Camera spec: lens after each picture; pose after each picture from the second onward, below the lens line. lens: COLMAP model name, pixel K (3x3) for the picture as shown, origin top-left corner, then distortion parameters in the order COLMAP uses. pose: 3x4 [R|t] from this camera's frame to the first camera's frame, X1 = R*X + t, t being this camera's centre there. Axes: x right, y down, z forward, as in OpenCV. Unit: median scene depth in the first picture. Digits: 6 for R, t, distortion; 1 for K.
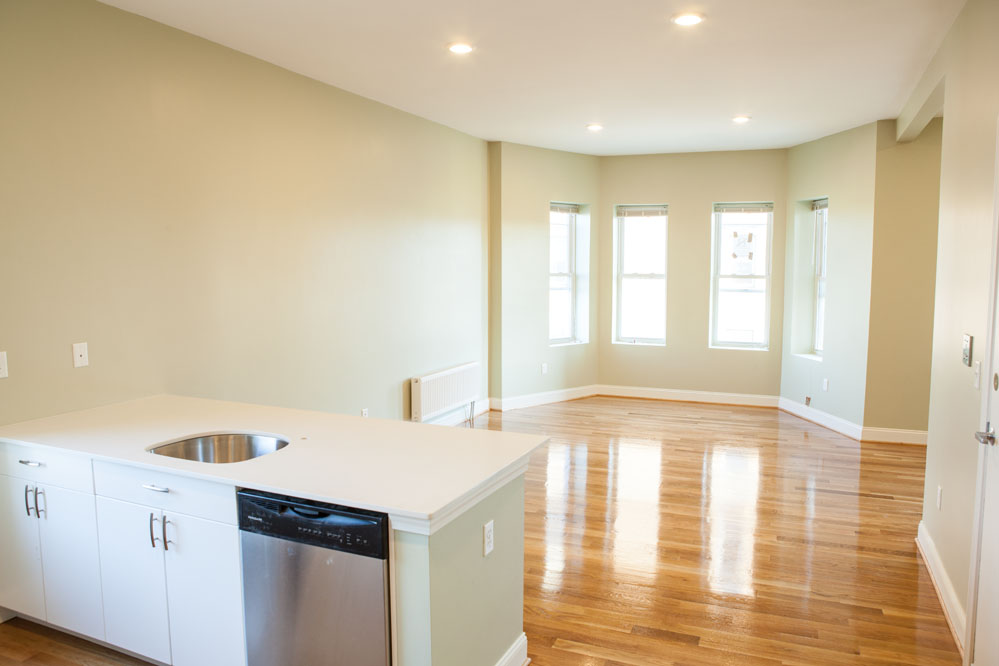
lens RADIAL K [[705.8, 0, 499.4], [0, 705.8, 333.9], [0, 0, 1]] dist [-0.052207, 0.012931]
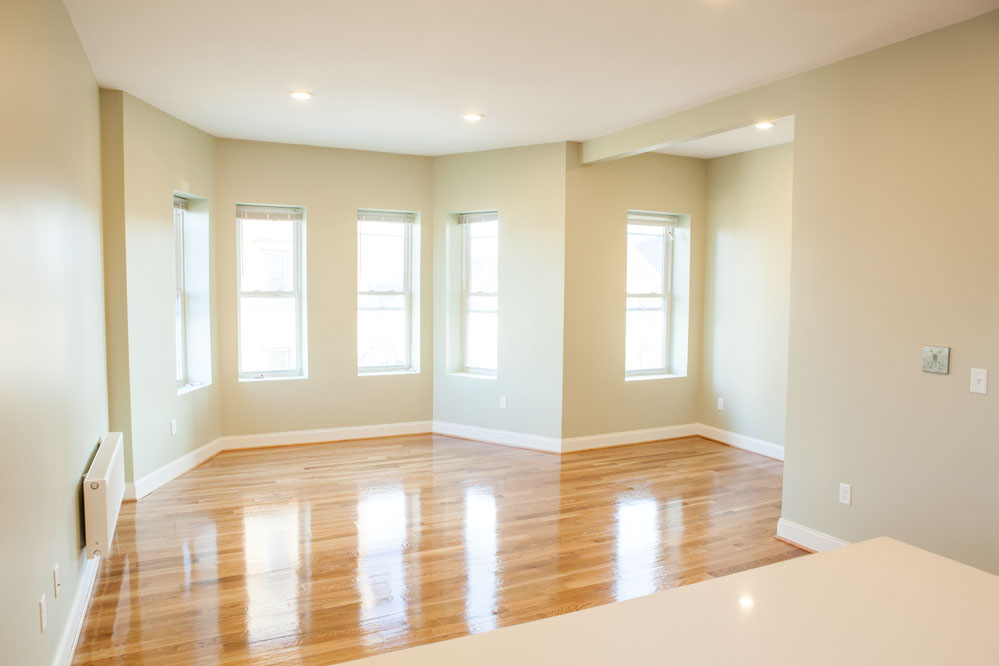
lens RADIAL K [[705.8, 0, 498.4], [0, 705.8, 332.9], [0, 0, 1]] dist [-0.052207, 0.012931]
pose [[0.670193, -0.049991, 0.740501, -0.233814], [0.066784, 0.997743, 0.006913, -0.028238], [-0.739176, 0.044821, 0.672019, 0.294128]]
